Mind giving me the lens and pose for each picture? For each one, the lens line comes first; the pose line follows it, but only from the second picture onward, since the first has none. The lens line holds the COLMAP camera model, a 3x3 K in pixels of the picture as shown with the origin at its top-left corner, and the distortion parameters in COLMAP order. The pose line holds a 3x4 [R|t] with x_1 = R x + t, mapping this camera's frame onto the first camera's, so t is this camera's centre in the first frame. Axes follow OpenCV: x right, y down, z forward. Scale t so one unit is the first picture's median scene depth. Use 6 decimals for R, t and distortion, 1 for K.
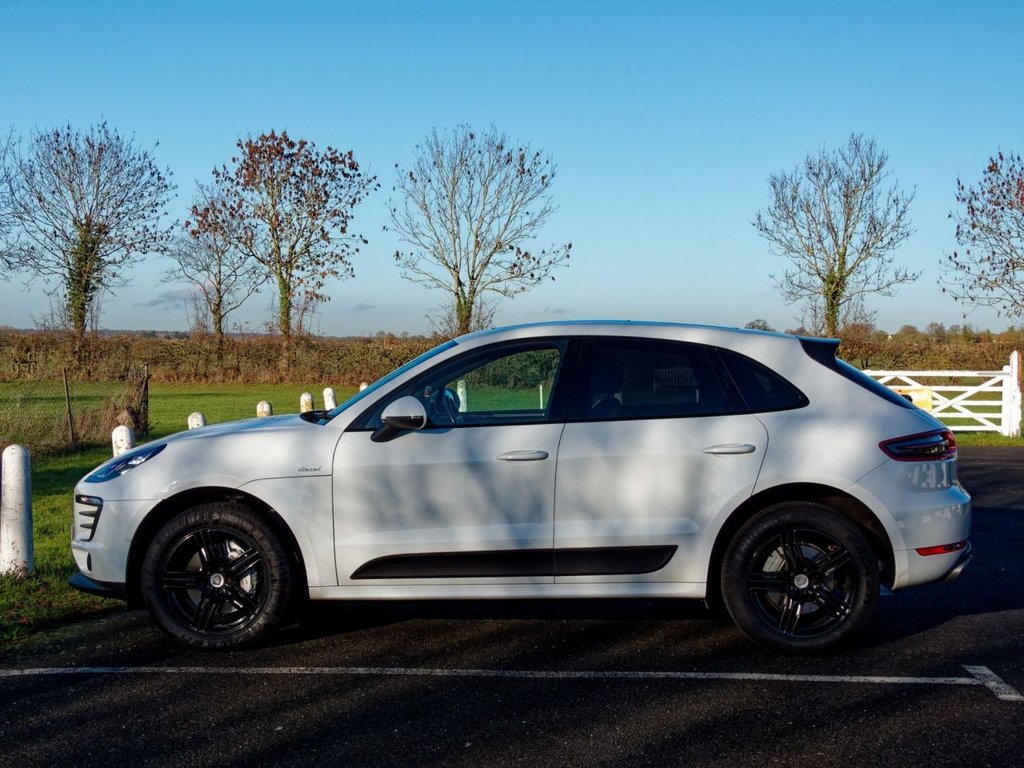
lens RADIAL K [[664.3, 0, 512.0], [0, 664.3, 384.0], [0, 0, 1]] dist [-0.020983, 0.020286]
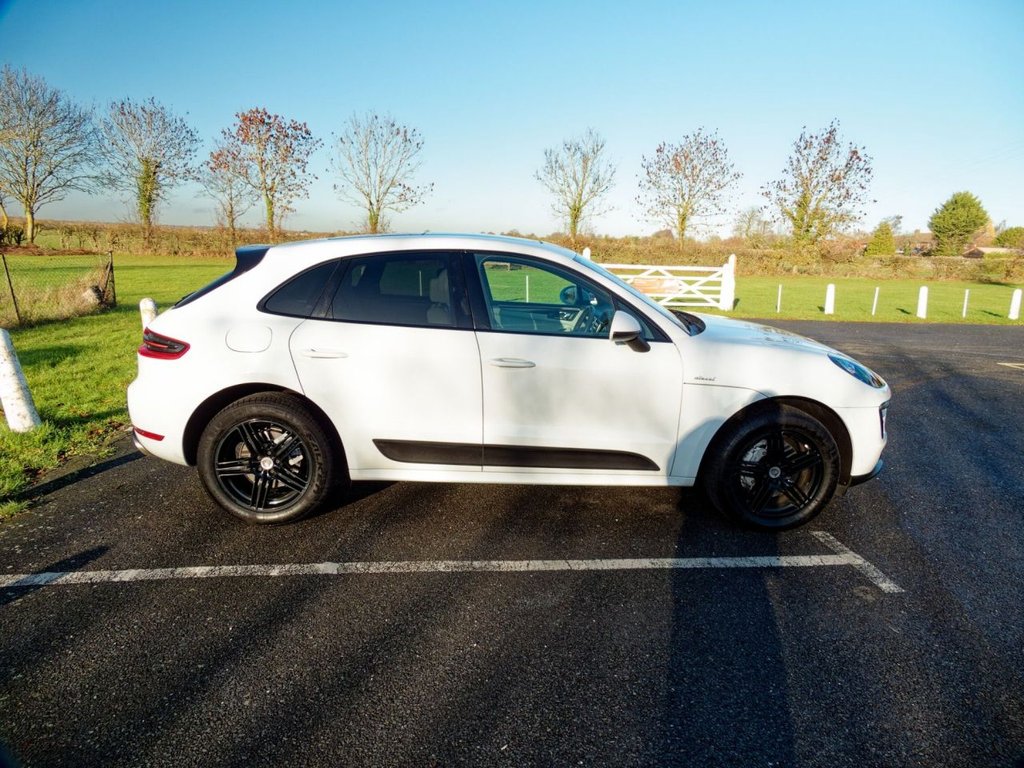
lens RADIAL K [[664.3, 0, 512.0], [0, 664.3, 384.0], [0, 0, 1]] dist [-0.020983, 0.020286]
pose [[0.982342, -0.015151, 0.186478, -0.046330], [-0.011997, 0.989564, 0.143596, 0.067511], [-0.186708, -0.143297, 0.971908, -0.875432]]
